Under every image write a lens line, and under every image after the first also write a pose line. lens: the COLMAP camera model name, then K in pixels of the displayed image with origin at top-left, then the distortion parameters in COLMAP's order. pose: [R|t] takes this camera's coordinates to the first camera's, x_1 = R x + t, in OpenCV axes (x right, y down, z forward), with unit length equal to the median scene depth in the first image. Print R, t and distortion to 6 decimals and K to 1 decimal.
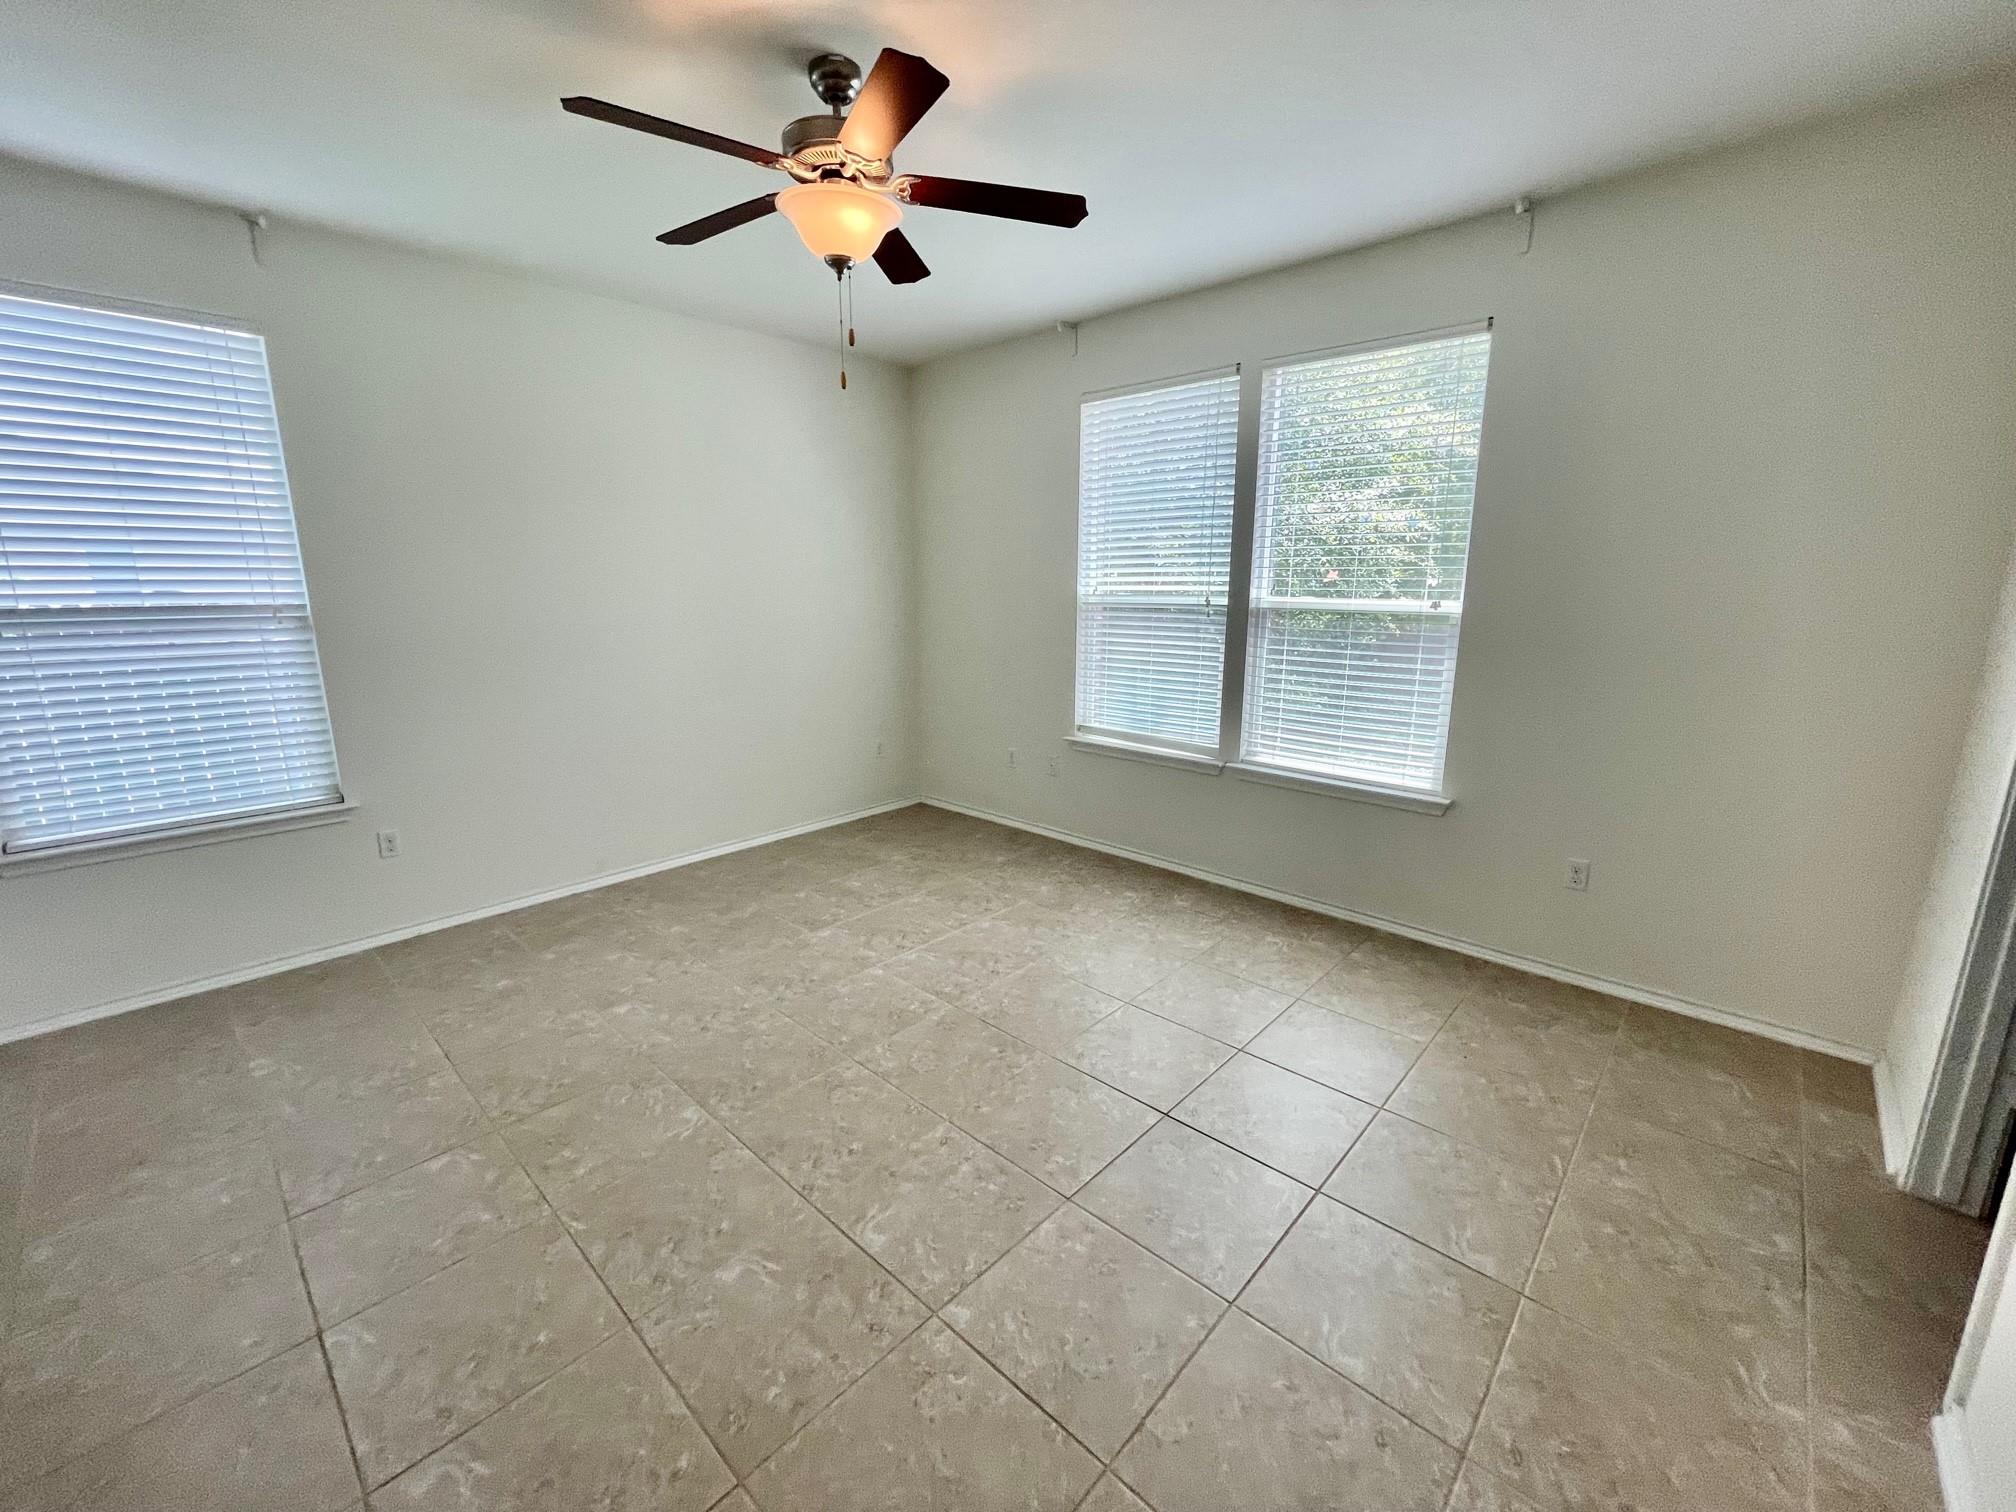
lens RADIAL K [[818.9, 0, 1005.7], [0, 818.9, 747.4], [0, 0, 1]] dist [0.002460, -0.000275]
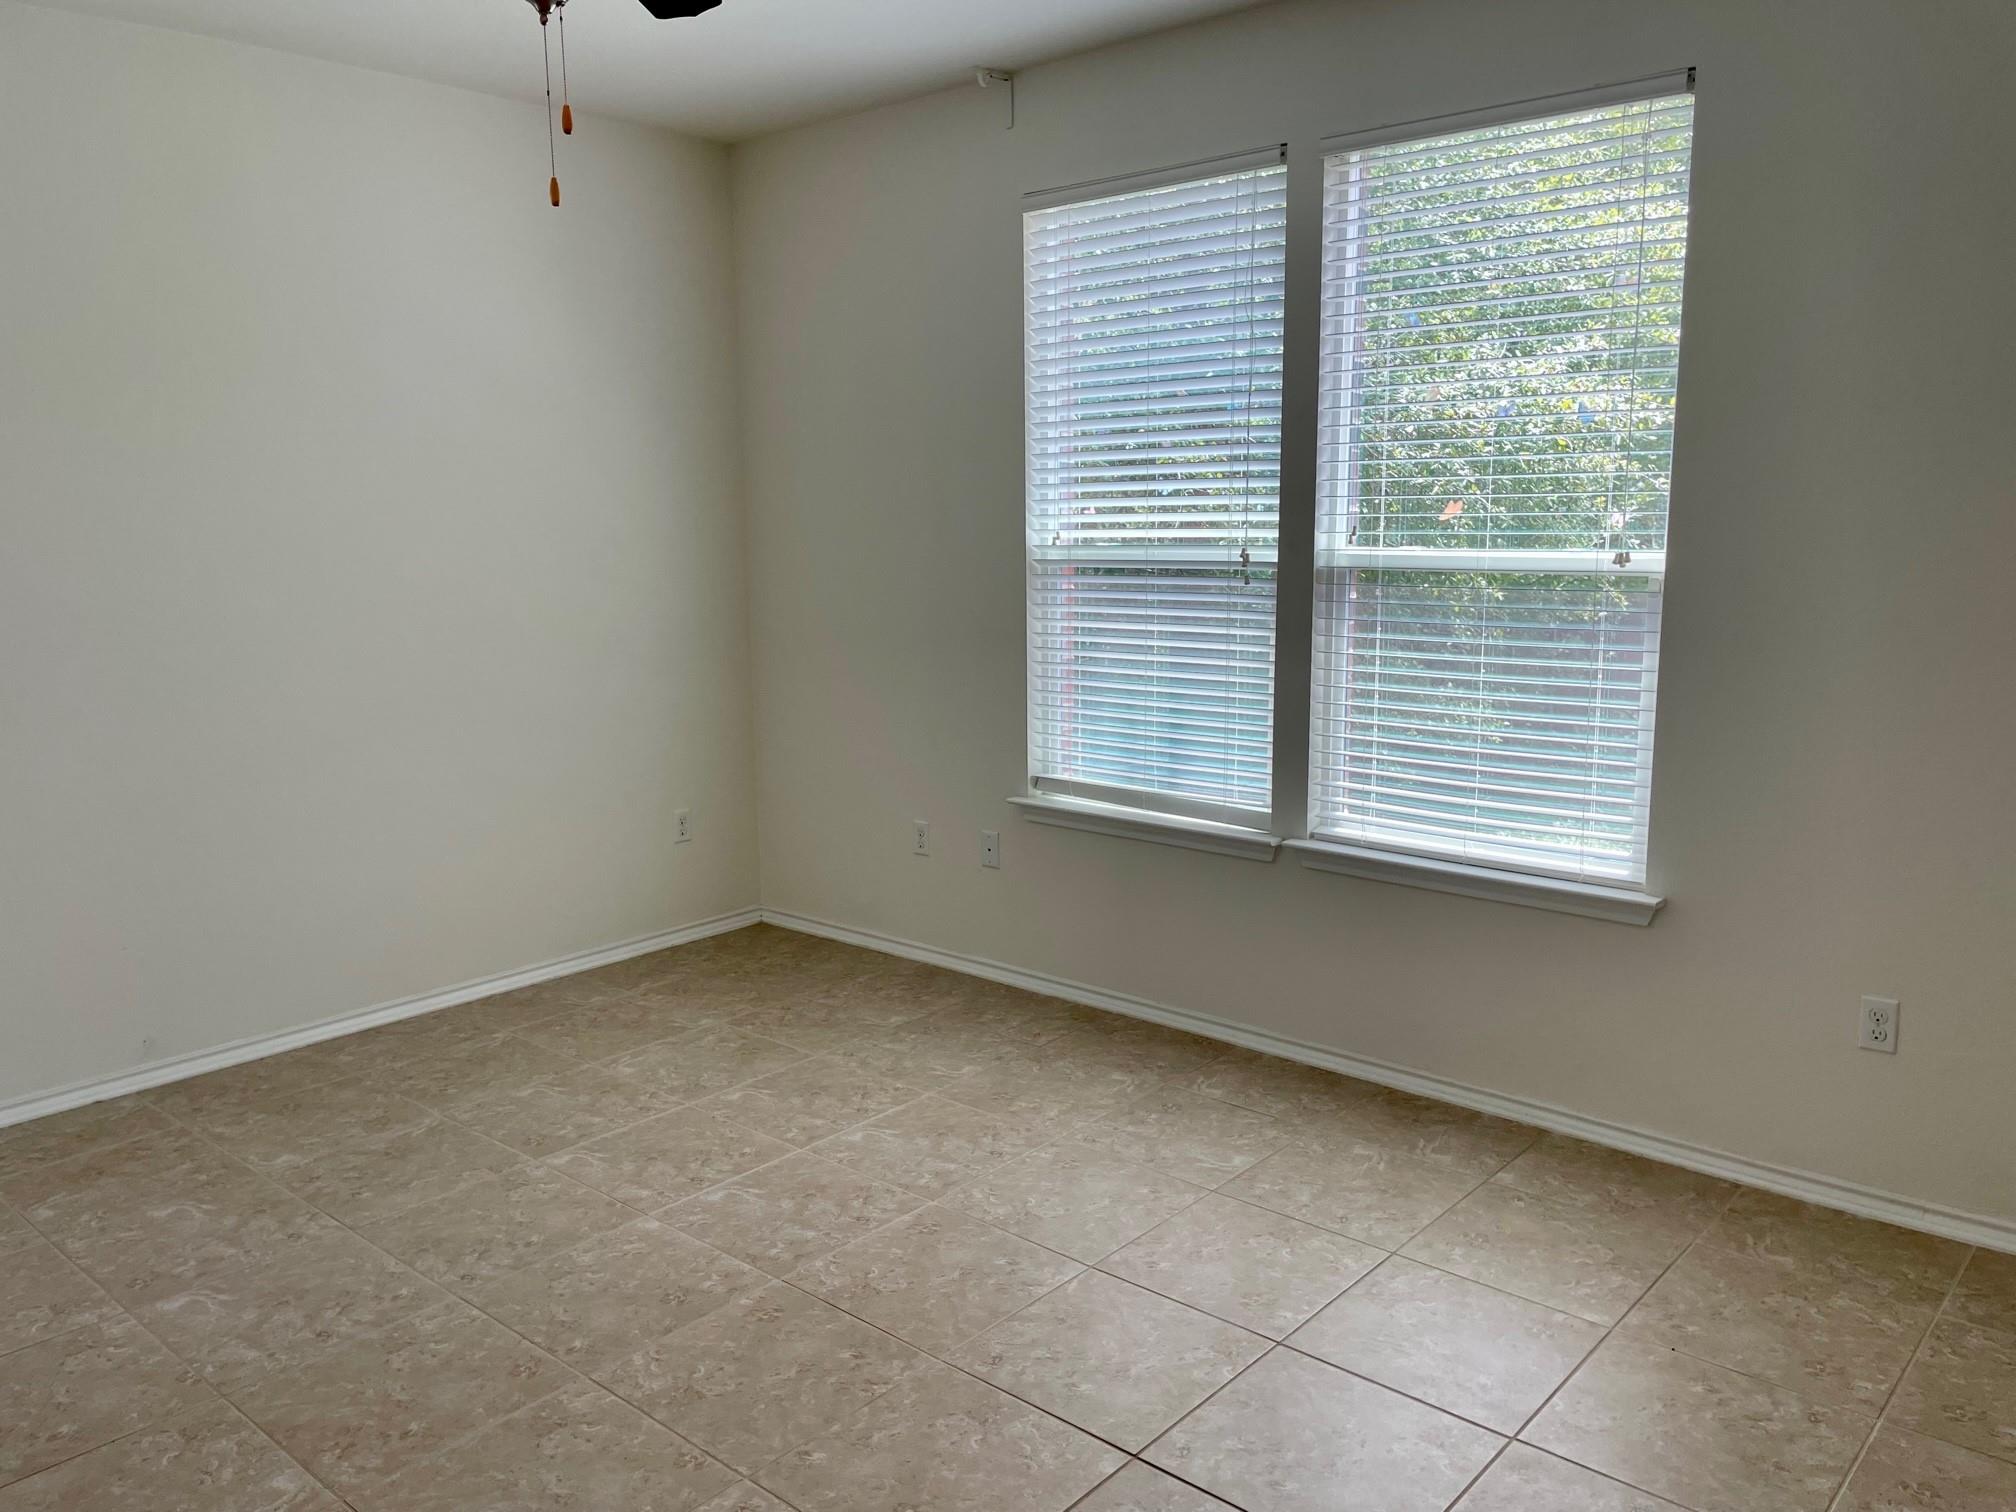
lens RADIAL K [[1527.9, 0, 1012.6], [0, 1527.9, 757.6], [0, 0, 1]] dist [0.076992, -0.084243]
pose [[0.999500, -0.014477, 0.028117, 0.062265], [0.015680, 0.998950, -0.043041, 0.005914], [-0.027465, 0.043461, 0.998678, -0.064610]]
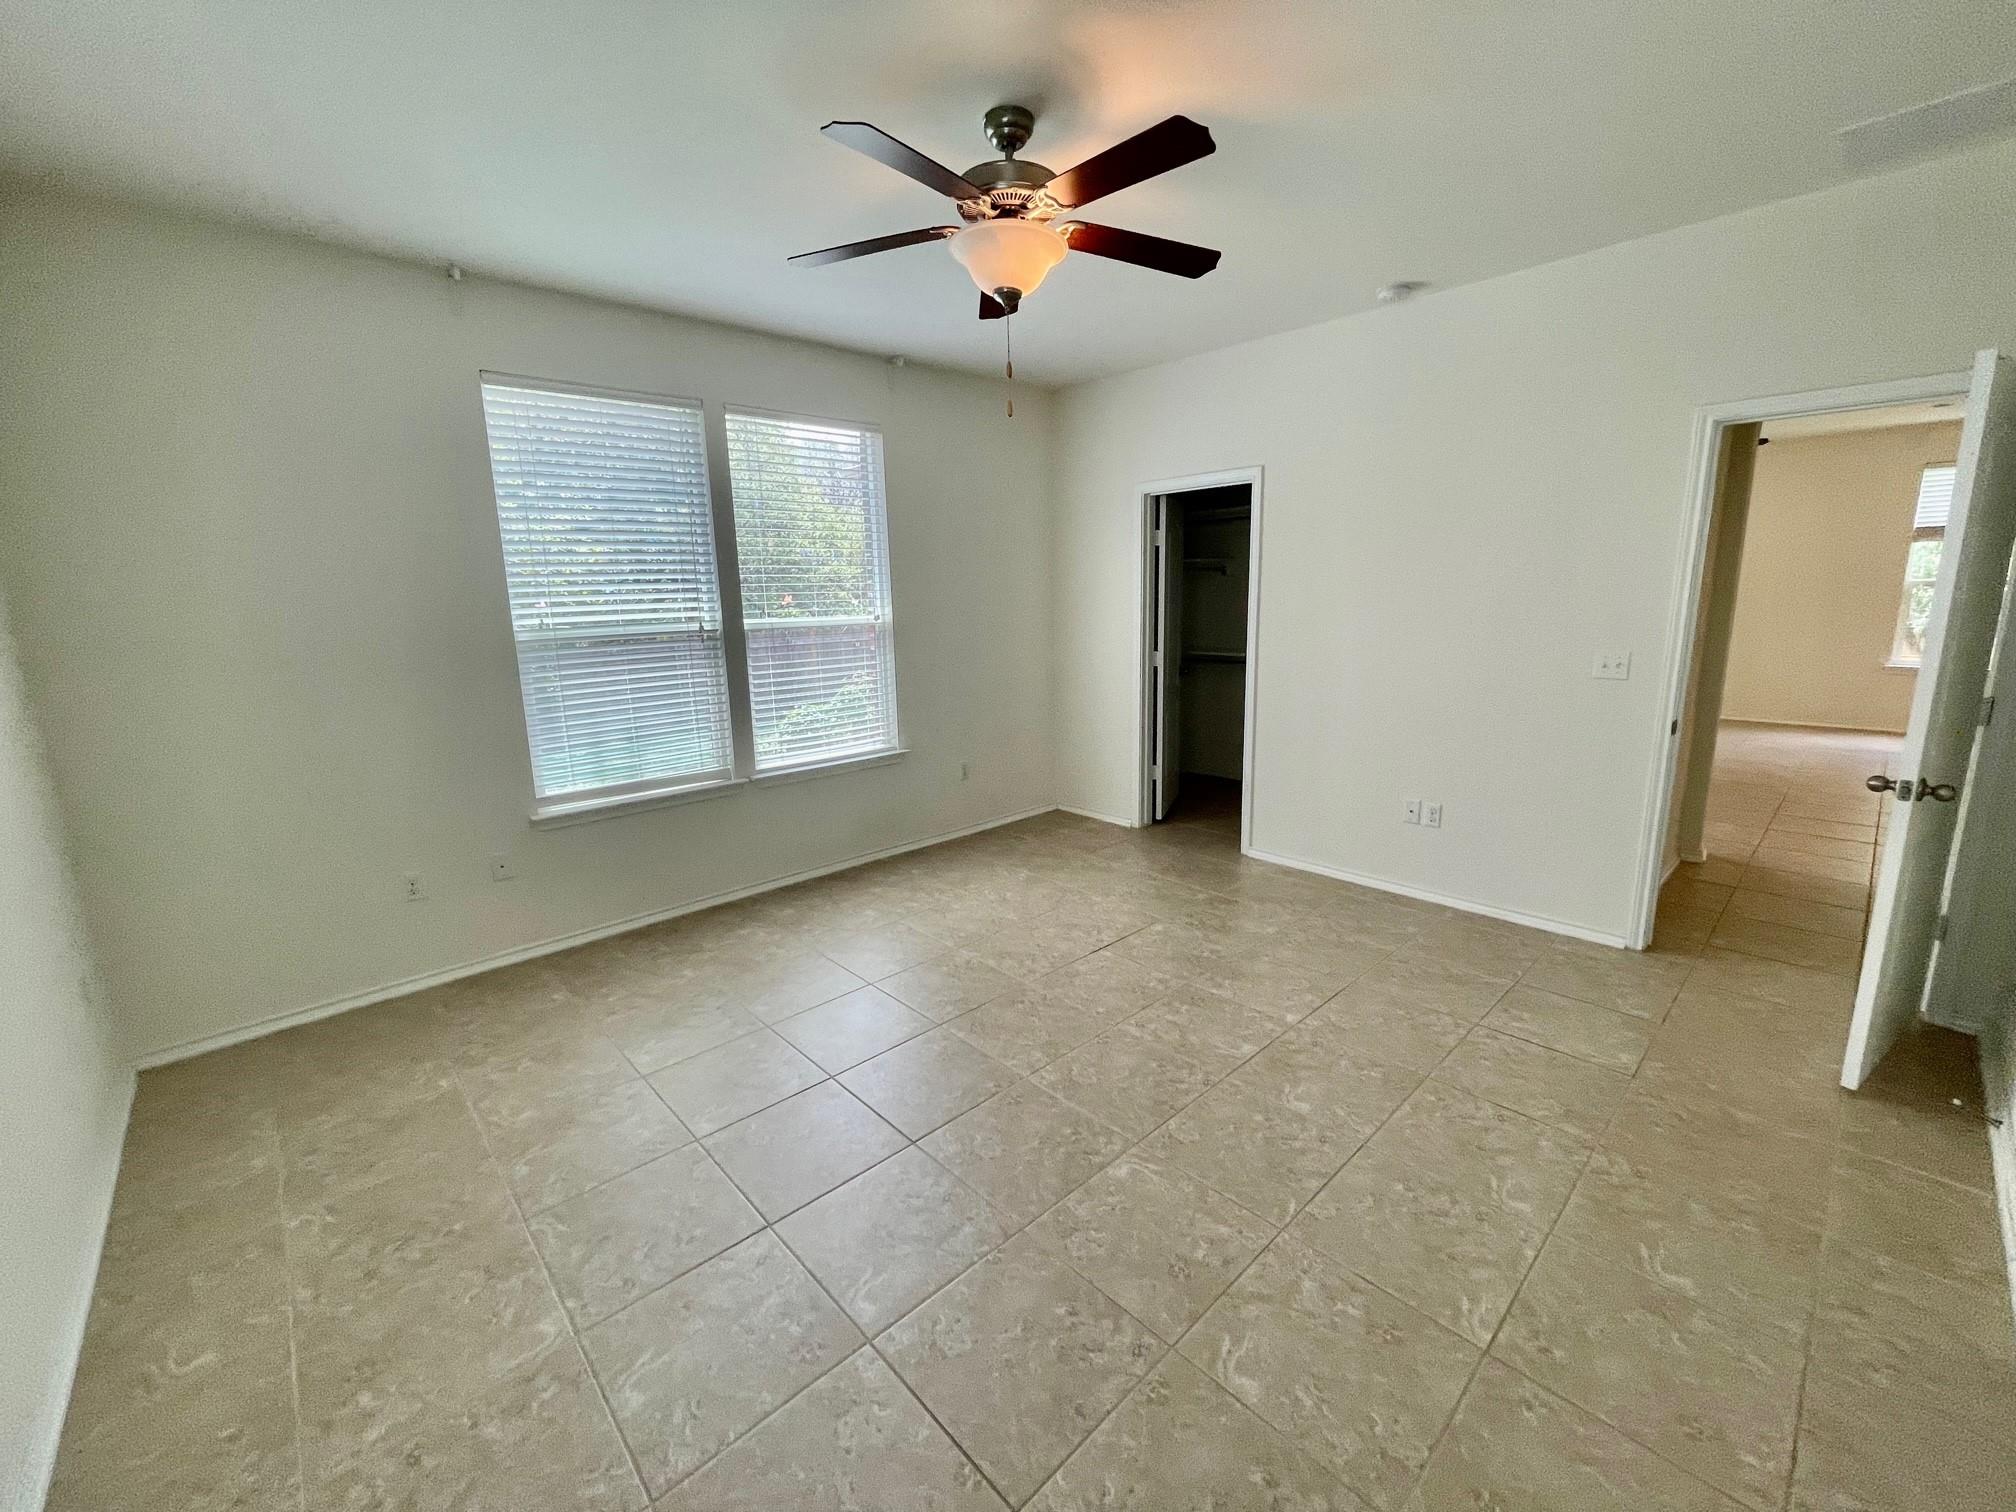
lens RADIAL K [[818.9, 0, 1002.2], [0, 818.9, 746.0], [0, 0, 1]] dist [0.002460, -0.000275]
pose [[0.076434, -0.188917, 0.979014, -0.864074], [0.229840, 0.958781, 0.167069, -0.143335], [-0.970222, 0.212247, 0.116704, 0.654594]]
